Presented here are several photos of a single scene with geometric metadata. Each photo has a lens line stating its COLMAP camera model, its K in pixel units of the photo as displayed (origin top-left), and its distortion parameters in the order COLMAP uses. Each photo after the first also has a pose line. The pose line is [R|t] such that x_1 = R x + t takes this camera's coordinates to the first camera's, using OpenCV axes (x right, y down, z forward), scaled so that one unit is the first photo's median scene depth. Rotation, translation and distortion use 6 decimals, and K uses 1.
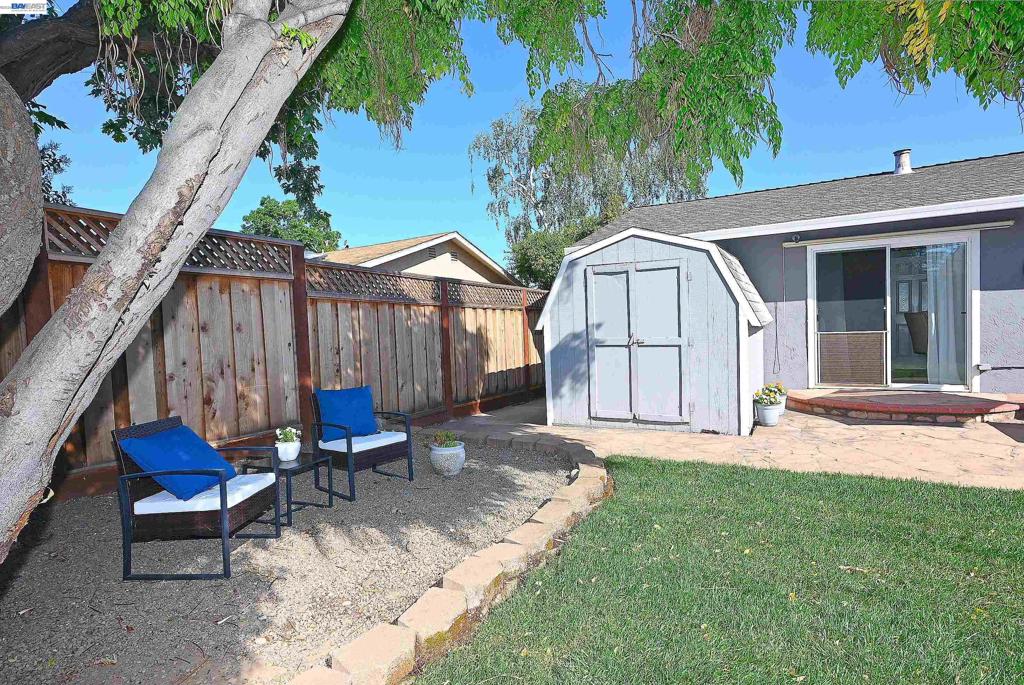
lens RADIAL K [[511.6, 0, 510.2], [0, 511.6, 344.4], [0, 0, 1]] dist [-0.007475, 0.000641]
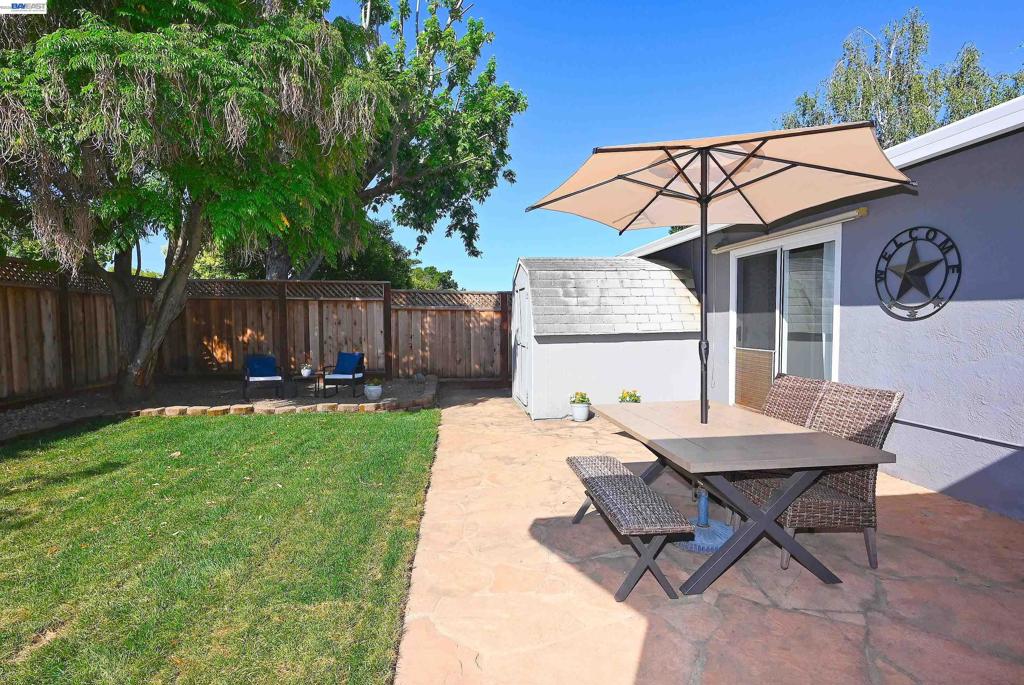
lens RADIAL K [[511.6, 0, 510.2], [0, 511.6, 344.4], [0, 0, 1]] dist [-0.007475, 0.000641]
pose [[0.576013, 0.069213, -0.814505, 1.172682], [-0.047377, 0.997561, 0.051264, -0.059875], [0.816066, 0.009060, 0.577887, 0.169441]]
